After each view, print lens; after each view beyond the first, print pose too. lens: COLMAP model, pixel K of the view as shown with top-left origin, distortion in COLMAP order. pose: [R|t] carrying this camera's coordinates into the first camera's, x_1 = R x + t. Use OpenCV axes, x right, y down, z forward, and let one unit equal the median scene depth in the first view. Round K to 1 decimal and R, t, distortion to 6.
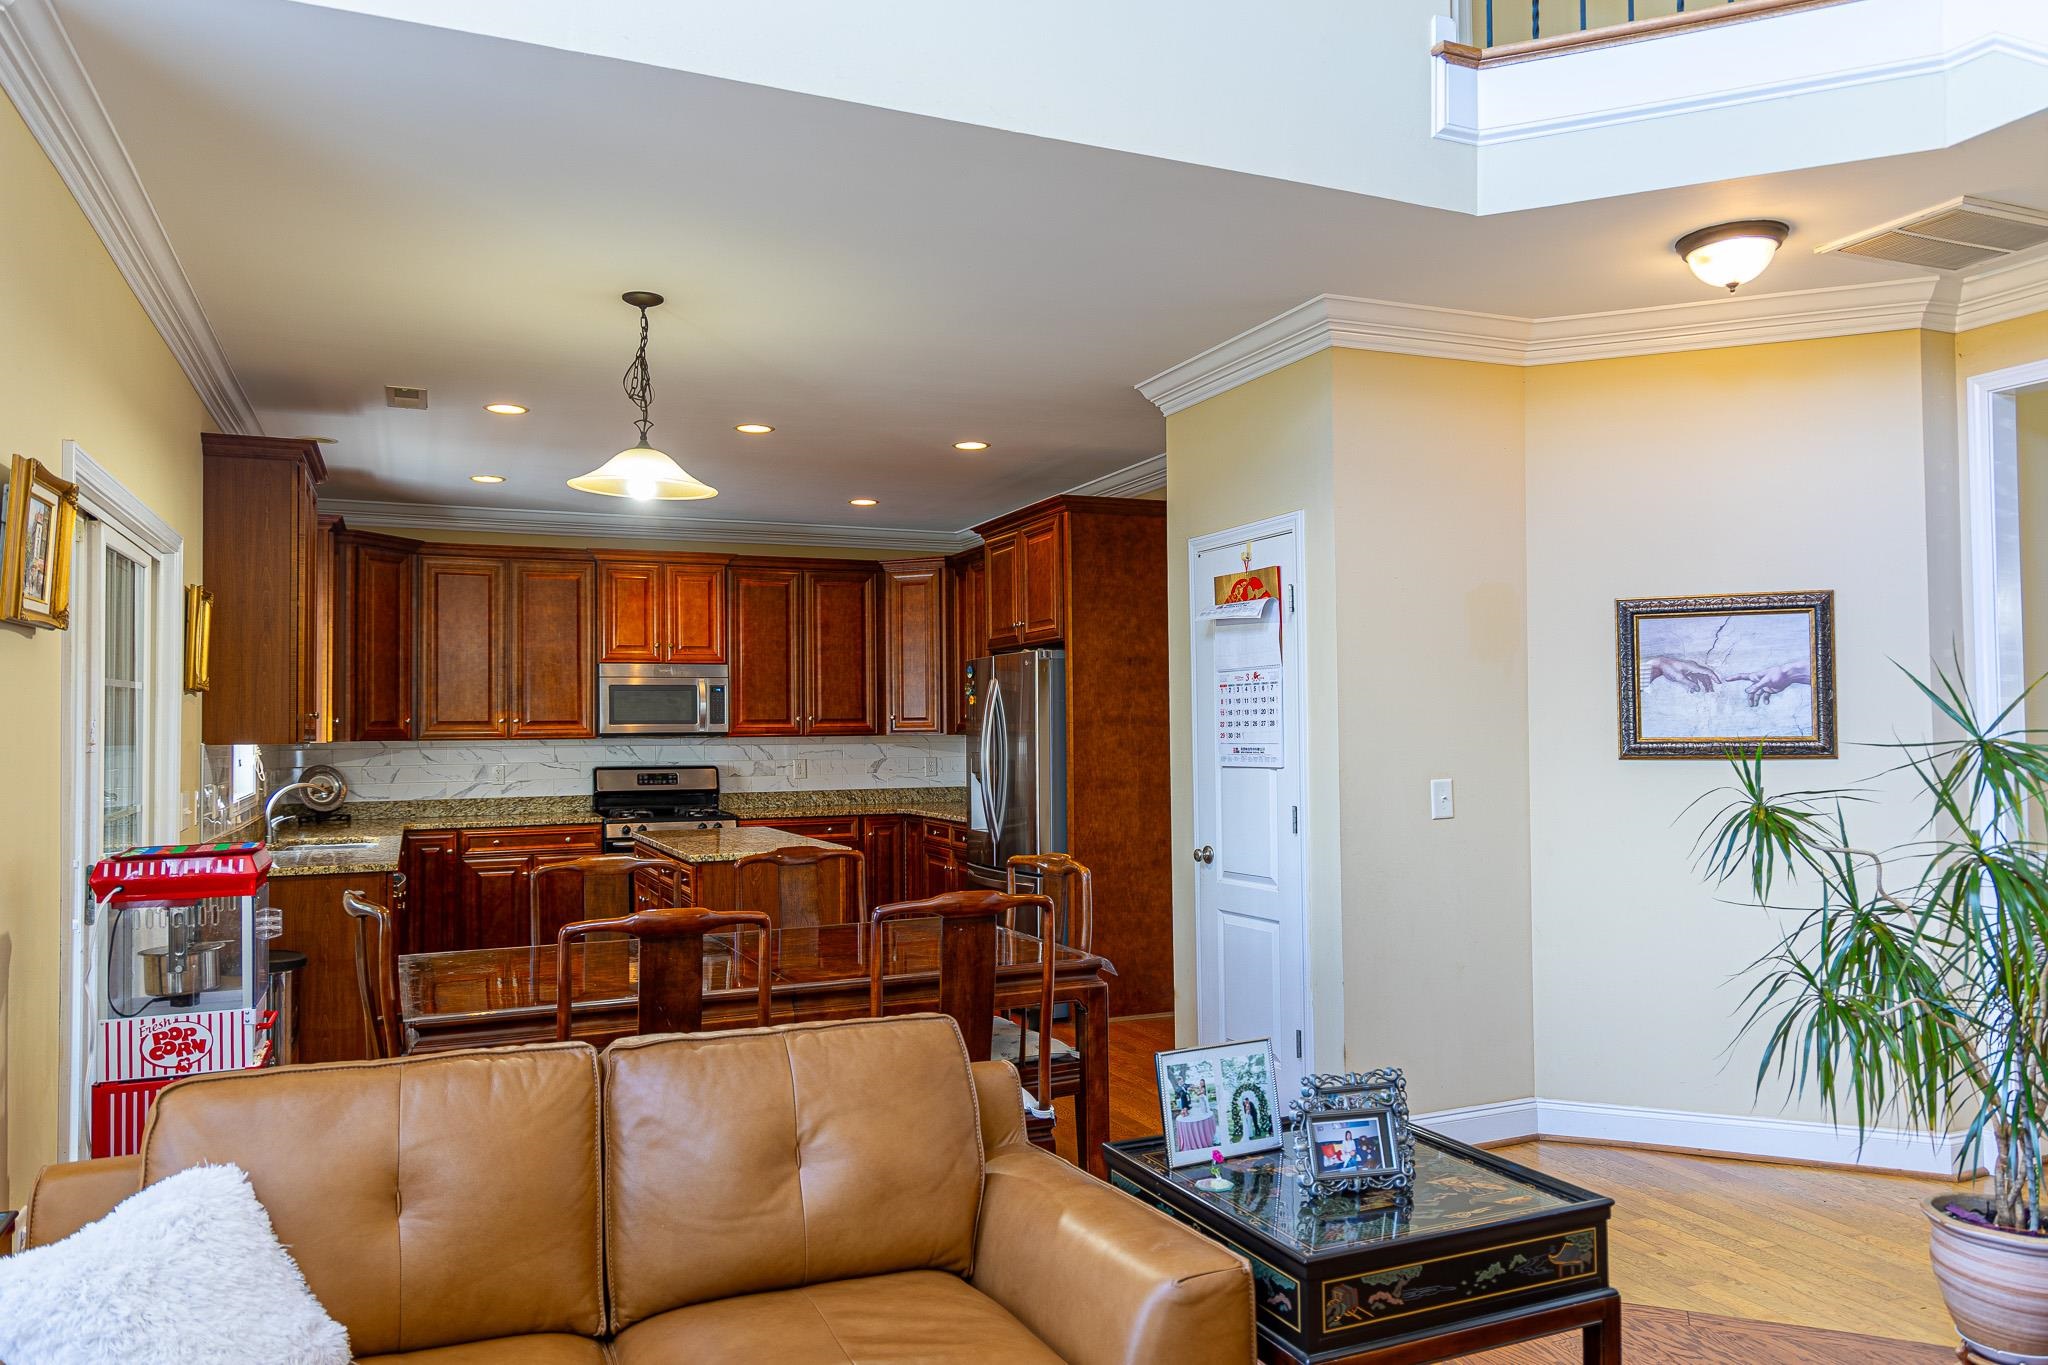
lens RADIAL K [[1405.3, 0, 1031.0], [0, 1405.3, 691.1], [0, 0, 1]] dist [0.008697, -0.000424]
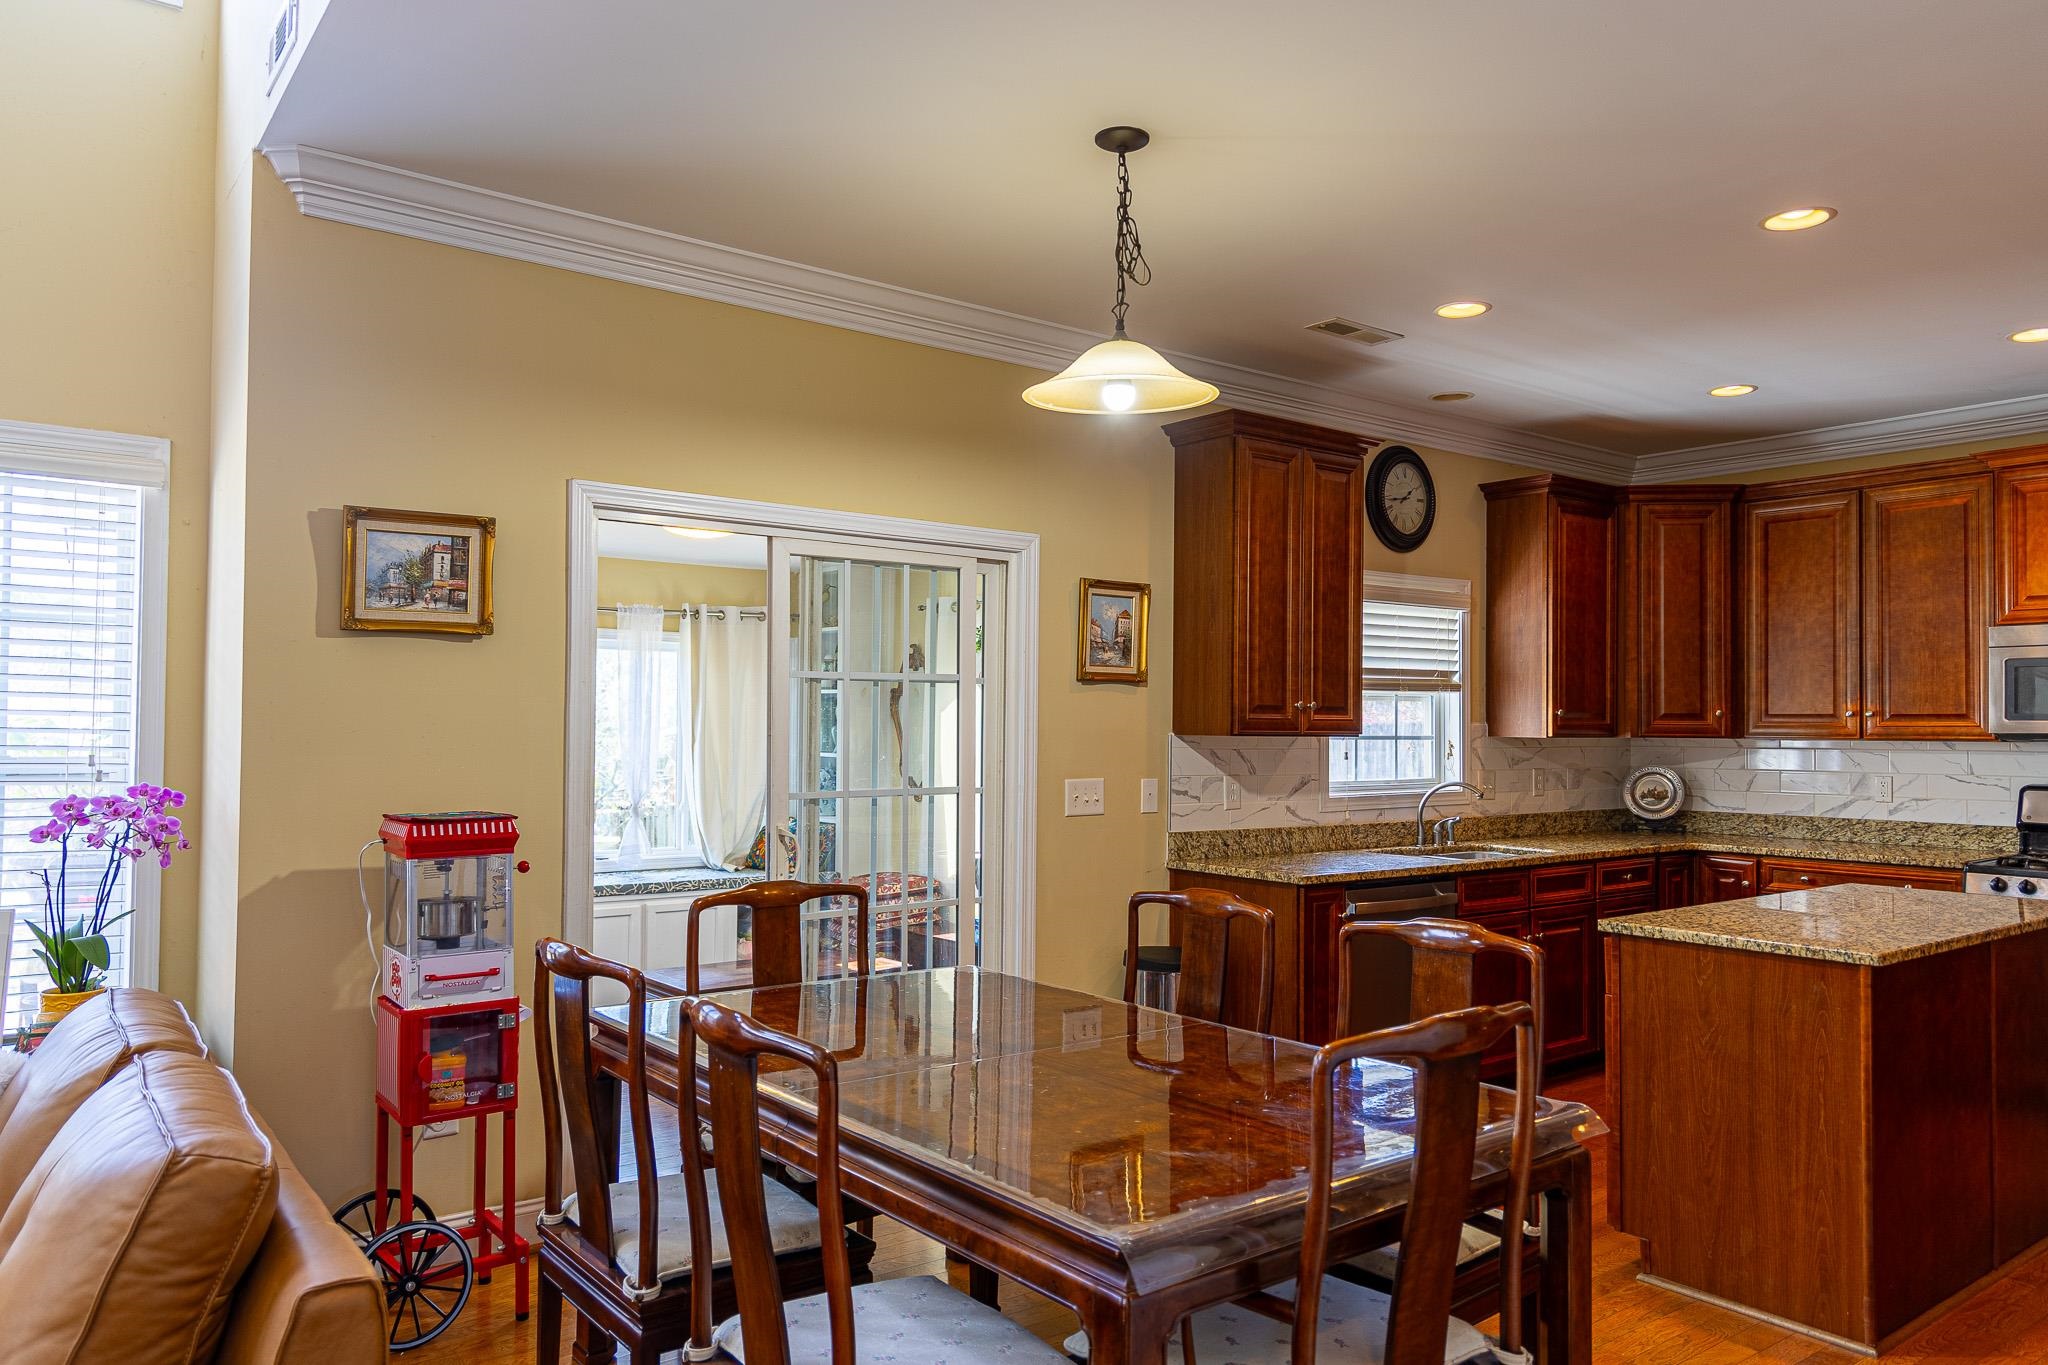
lens RADIAL K [[1405.3, 0, 1031.0], [0, 1405.3, 691.1], [0, 0, 1]] dist [0.008697, -0.000424]
pose [[0.238955, -0.013225, -0.970941, 0.224127], [0.016326, 0.999821, -0.009600, 0.009284], [0.970893, -0.013558, 0.239128, 0.407474]]
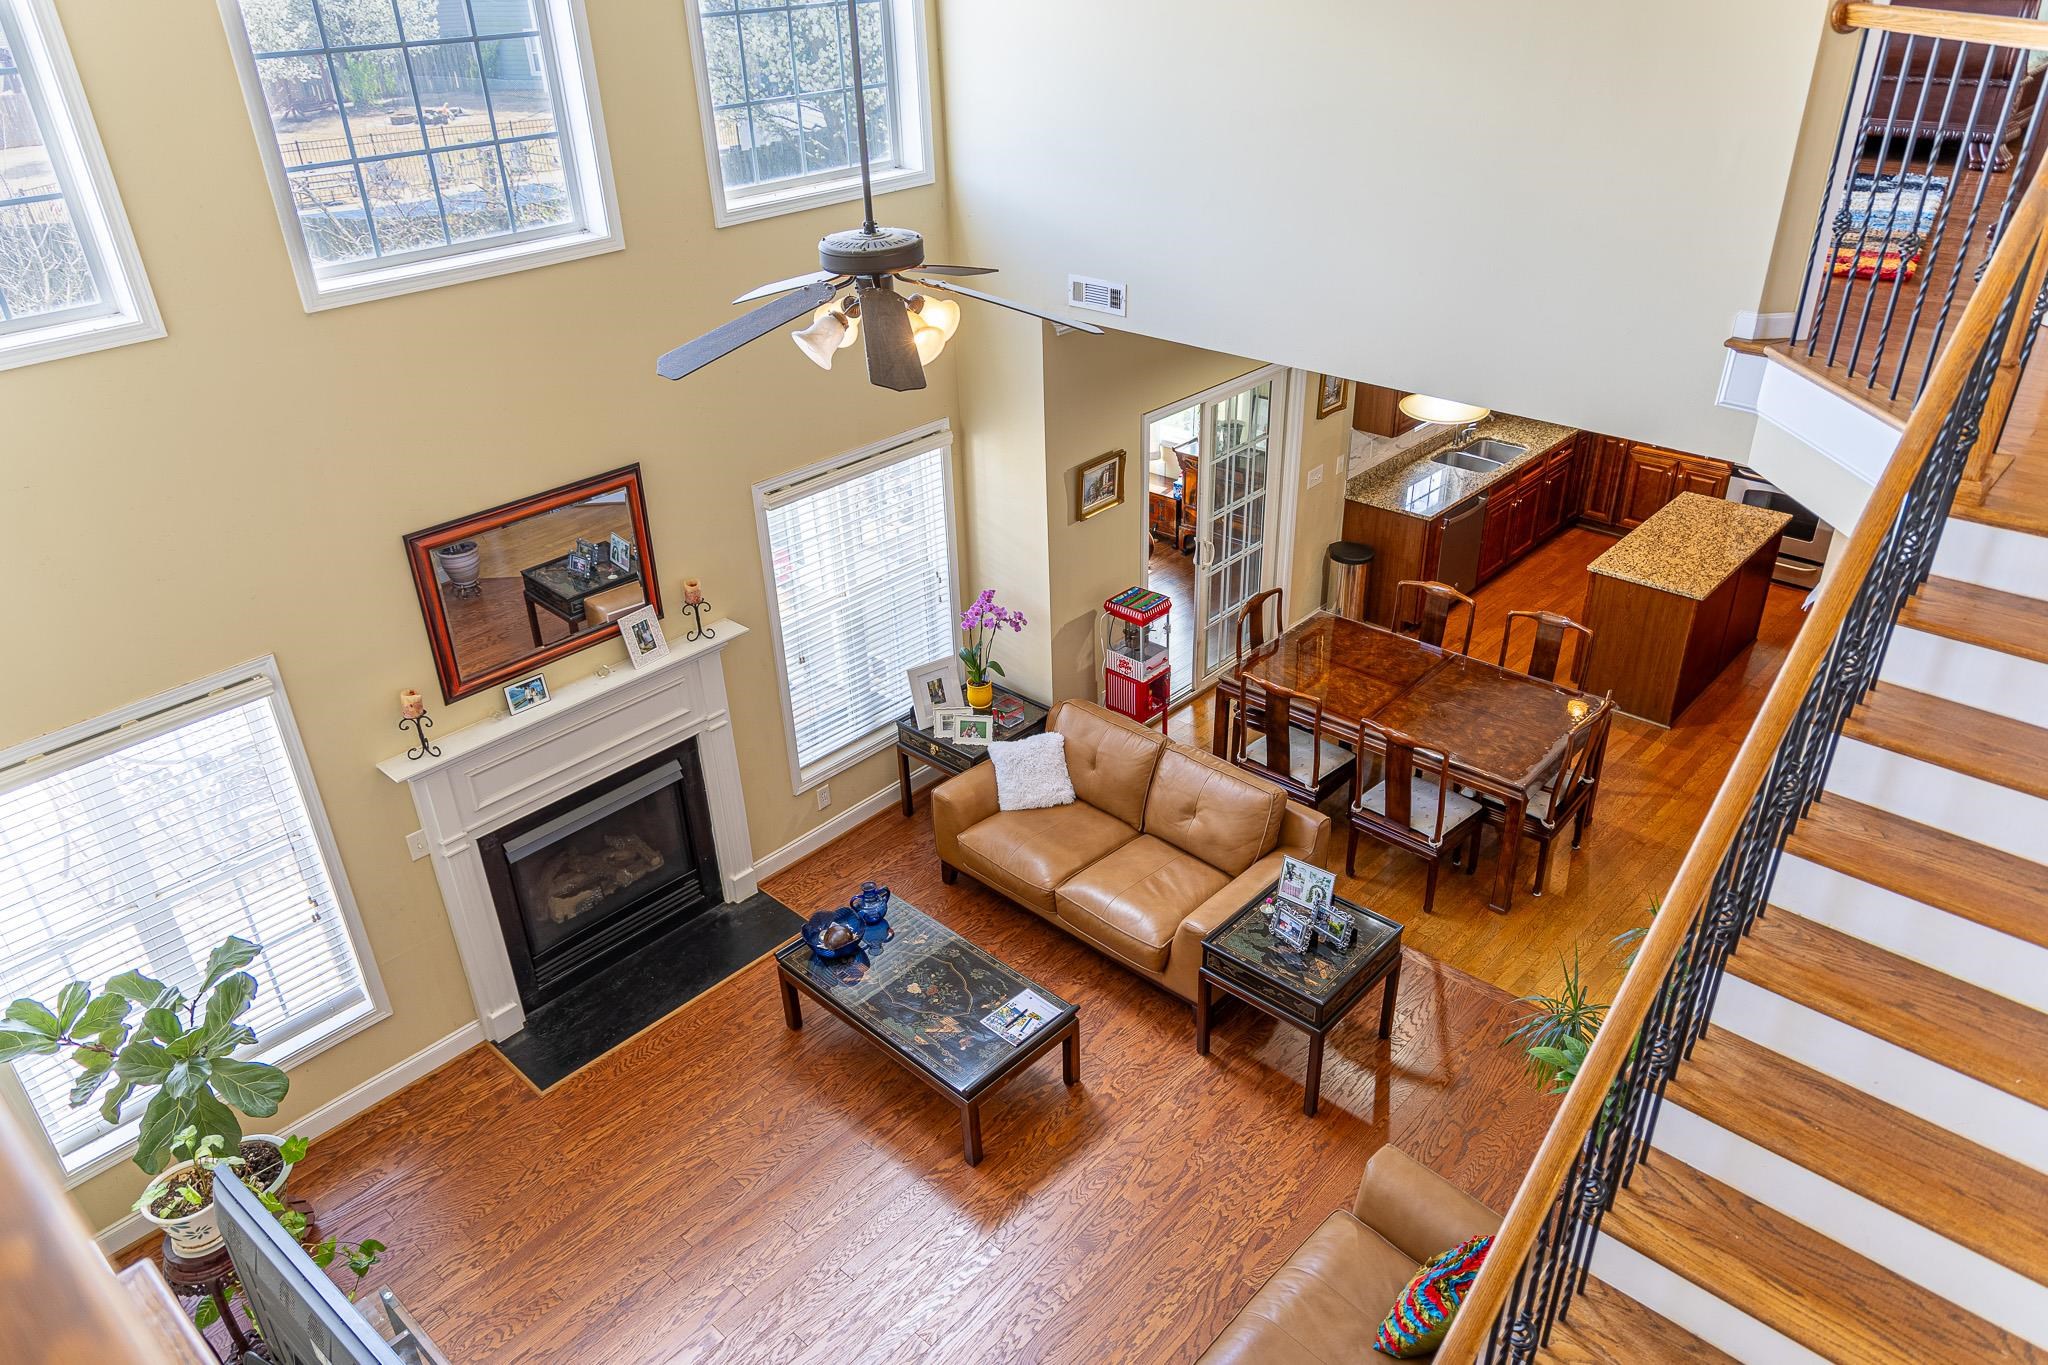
lens RADIAL K [[1405.3, 0, 1031.0], [0, 1405.3, 691.1], [0, 0, 1]] dist [0.008697, -0.000424]
pose [[0.409139, 0.449845, -0.793879, 0.517671], [0.047261, 0.858417, 0.510771, -0.380428], [0.911247, -0.246496, 0.329952, -0.037865]]
